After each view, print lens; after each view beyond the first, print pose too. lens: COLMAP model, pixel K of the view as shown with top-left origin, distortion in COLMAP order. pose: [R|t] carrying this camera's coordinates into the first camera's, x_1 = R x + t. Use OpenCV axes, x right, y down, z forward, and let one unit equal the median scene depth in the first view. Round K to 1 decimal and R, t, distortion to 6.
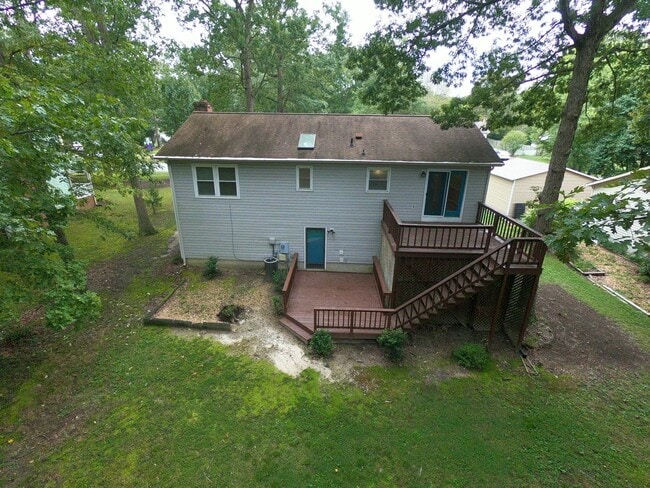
lens RADIAL K [[329.6, 0, 323.3], [0, 329.6, 243.3], [0, 0, 1]] dist [0.001173, 0.000139]
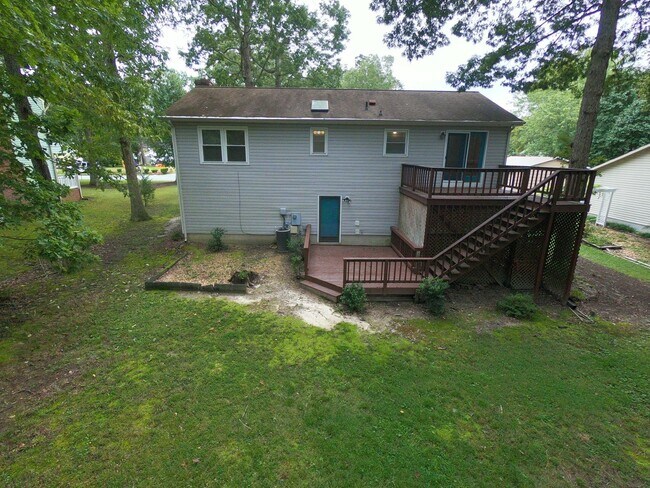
lens RADIAL K [[329.6, 0, 323.3], [0, 329.6, 243.3], [0, 0, 1]] dist [0.001173, 0.000139]
pose [[0.998486, -0.016014, 0.052630, -0.101997], [0.020420, 0.996233, -0.084277, 0.179589], [-0.051082, 0.085224, 0.995051, 0.085386]]
